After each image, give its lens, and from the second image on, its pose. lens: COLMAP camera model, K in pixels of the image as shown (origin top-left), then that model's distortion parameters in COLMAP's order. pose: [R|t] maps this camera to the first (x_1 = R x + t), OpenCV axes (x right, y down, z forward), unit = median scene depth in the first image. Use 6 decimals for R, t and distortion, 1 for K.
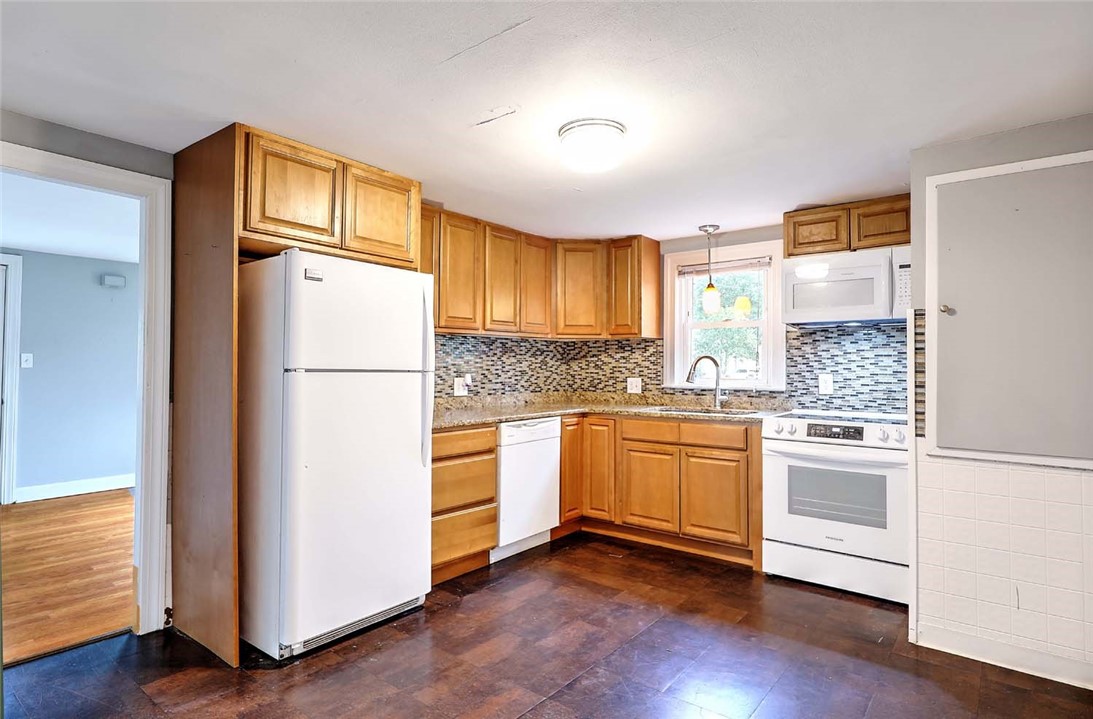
lens RADIAL K [[578.1, 0, 541.7], [0, 578.1, 348.7], [0, 0, 1]] dist [-0.001901, -0.001139]
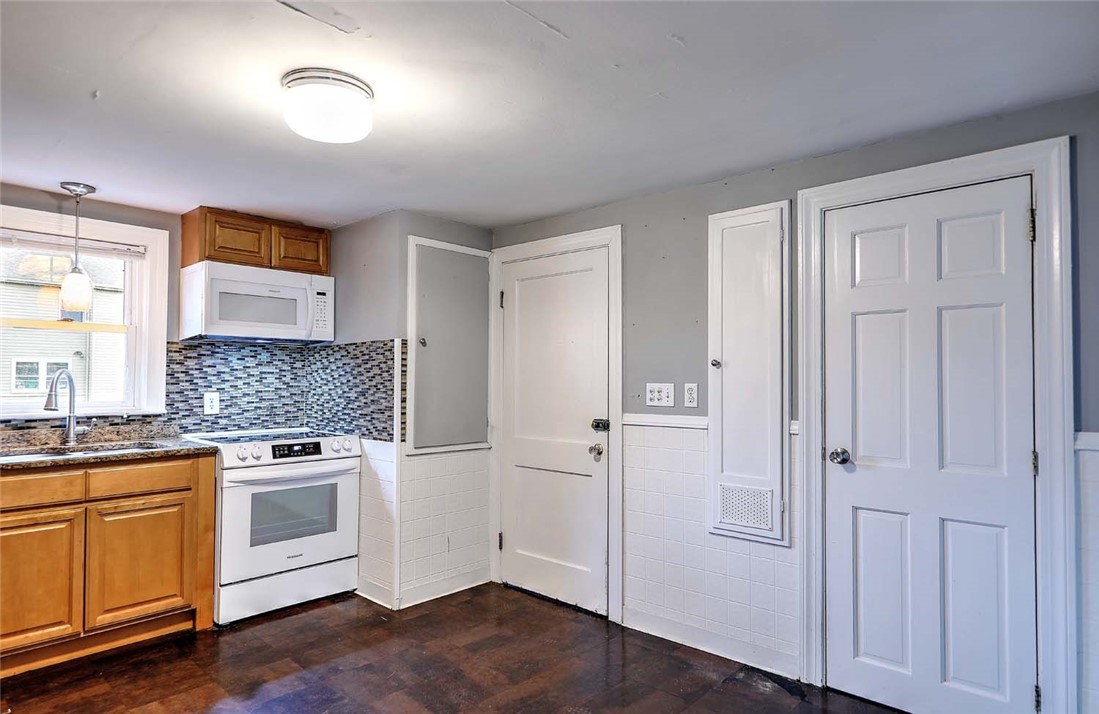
lens RADIAL K [[619.2, 0, 550.0], [0, 619.2, 365.7], [0, 0, 1]] dist [0.000171, -0.000281]
pose [[0.070734, 0.016067, 0.997366, -0.459194], [-0.034341, 0.999317, -0.013663, -0.002957], [-0.996904, -0.033284, 0.071237, 0.414461]]
